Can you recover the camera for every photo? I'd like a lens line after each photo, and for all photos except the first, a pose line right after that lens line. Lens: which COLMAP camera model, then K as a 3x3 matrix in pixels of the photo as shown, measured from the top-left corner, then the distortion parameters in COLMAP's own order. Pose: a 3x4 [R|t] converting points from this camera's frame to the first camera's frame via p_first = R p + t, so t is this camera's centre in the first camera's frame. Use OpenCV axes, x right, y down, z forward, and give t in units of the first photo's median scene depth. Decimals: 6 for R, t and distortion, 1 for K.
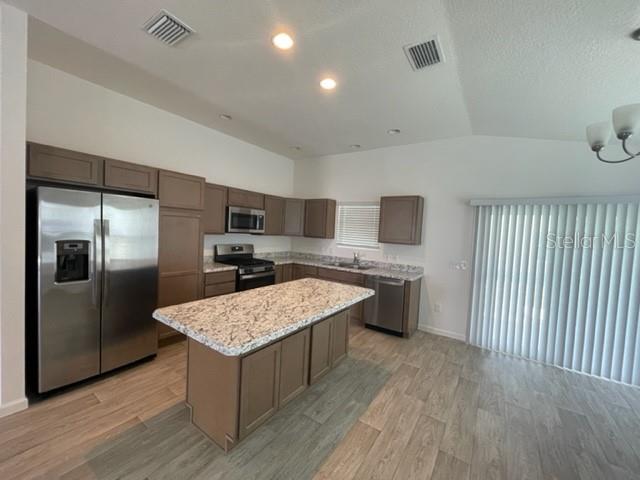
lens RADIAL K [[260.0, 0, 316.8], [0, 260.0, 241.4], [0, 0, 1]] dist [0.001735, -0.000035]
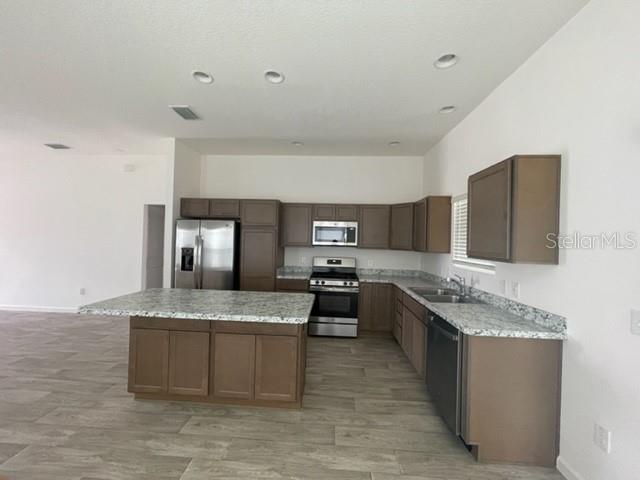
lens RADIAL K [[260.0, 0, 313.9], [0, 260.0, 240.9], [0, 0, 1]] dist [0.001735, -0.000035]
pose [[0.522310, -0.039149, -0.851857, 0.827285], [-0.037063, 0.996960, -0.068543, 0.030353], [0.851950, 0.067373, 0.519271, 0.643213]]
